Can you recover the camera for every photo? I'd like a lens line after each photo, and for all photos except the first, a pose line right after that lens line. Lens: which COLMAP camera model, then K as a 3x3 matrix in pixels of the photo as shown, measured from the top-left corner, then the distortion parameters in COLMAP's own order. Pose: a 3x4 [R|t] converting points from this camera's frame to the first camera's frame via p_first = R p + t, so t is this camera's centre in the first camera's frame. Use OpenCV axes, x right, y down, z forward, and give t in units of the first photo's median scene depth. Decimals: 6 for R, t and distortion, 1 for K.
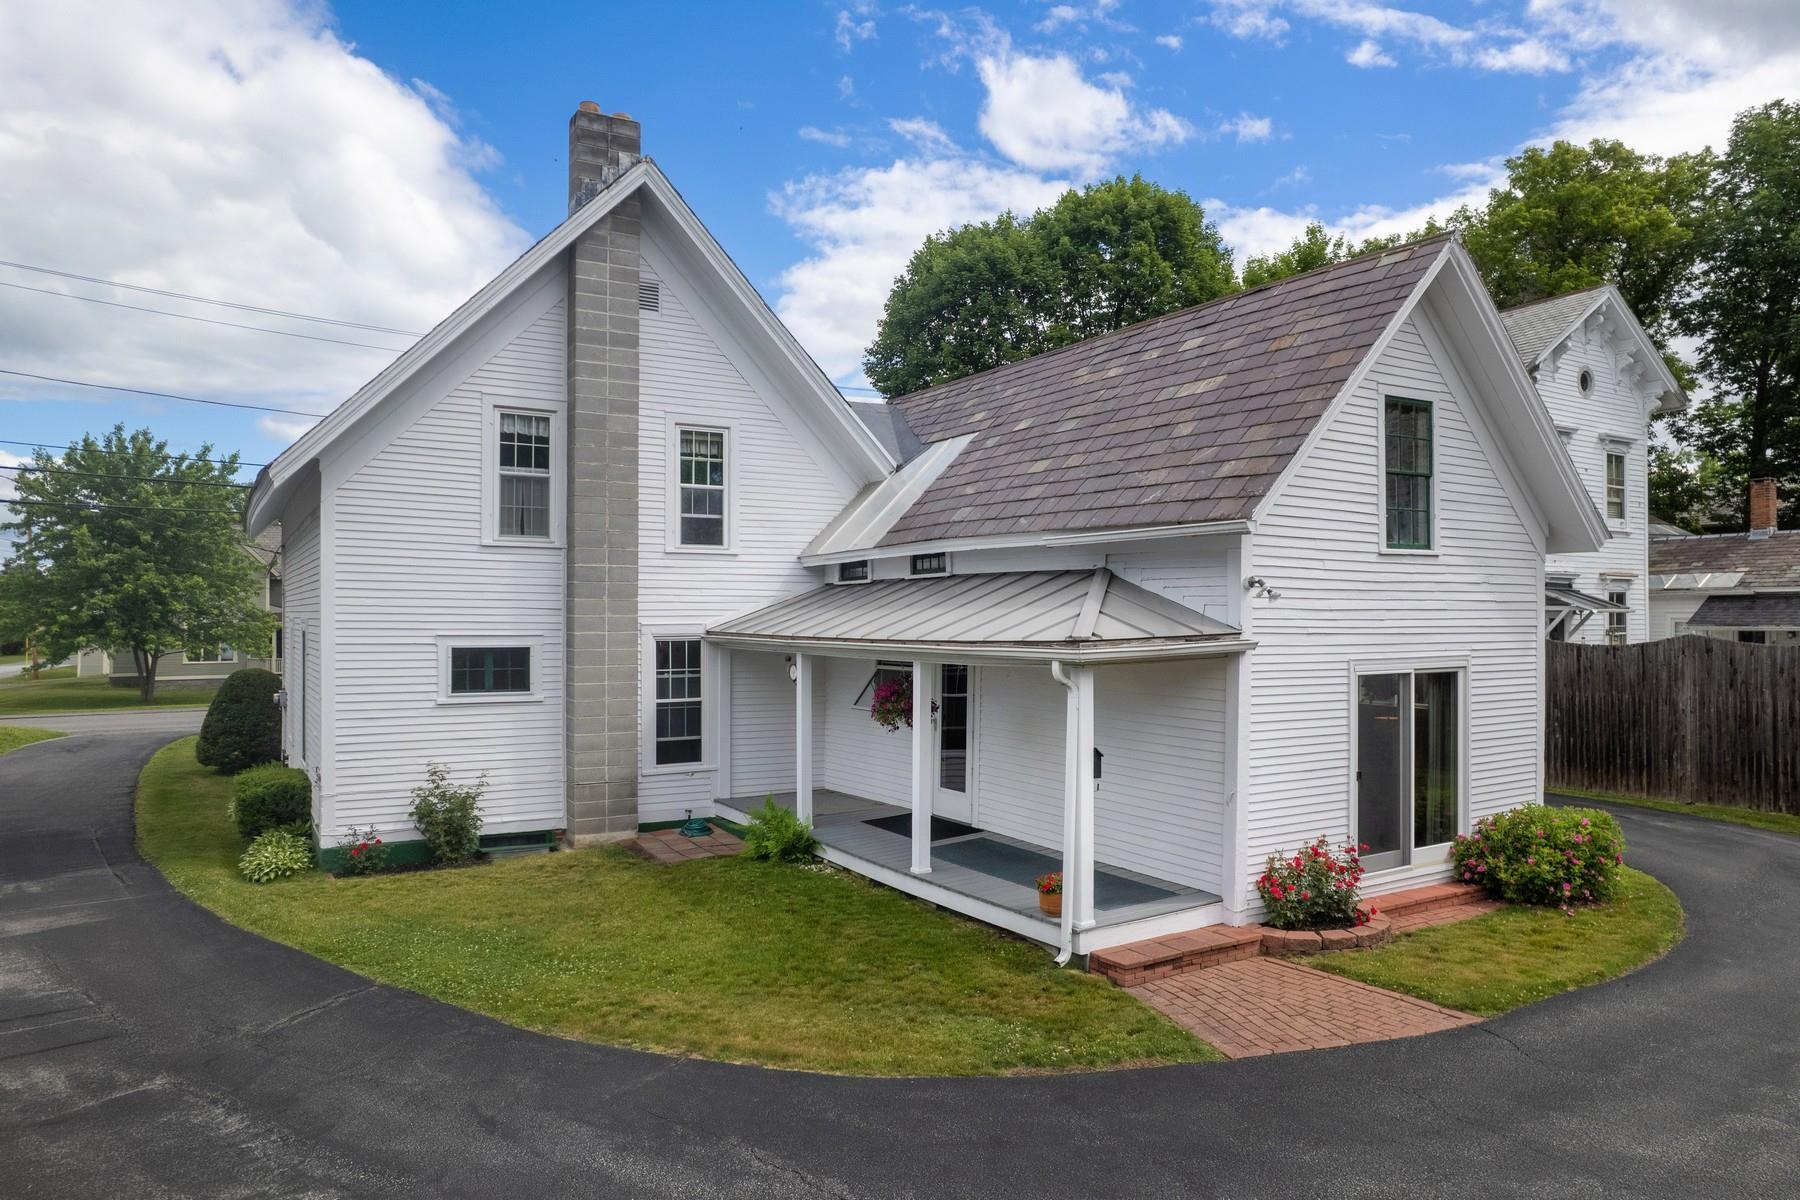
lens RADIAL K [[1128.5, 0, 912.3], [0, 1128.5, 615.1], [0, 0, 1]] dist [-0.071733, 0.077707]
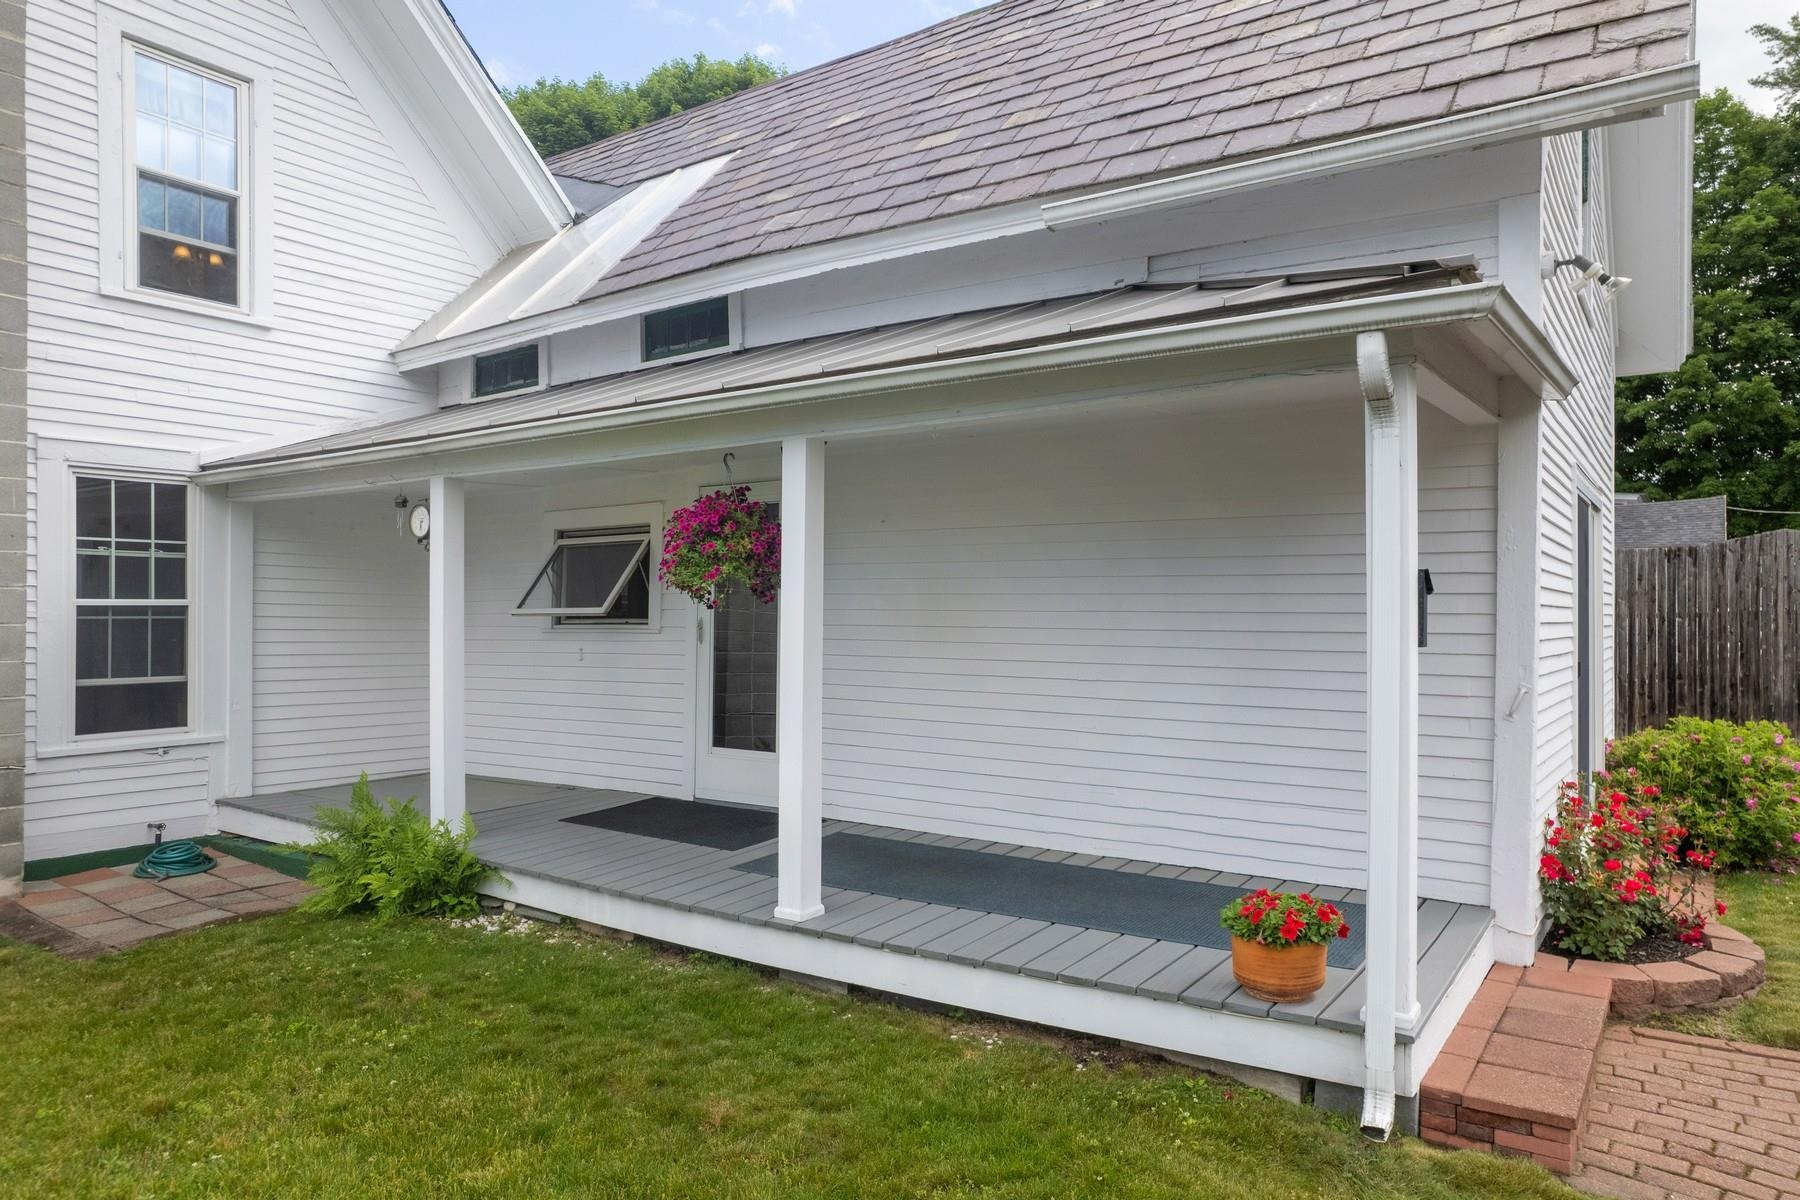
lens RADIAL K [[1128.5, 0, 912.3], [0, 1128.5, 615.1], [0, 0, 1]] dist [-0.071733, 0.077707]
pose [[0.911215, 0.004175, 0.411909, -0.116016], [-0.005197, 0.999986, 0.001361, 0.093959], [-0.411897, -0.003381, 0.911224, 0.498477]]
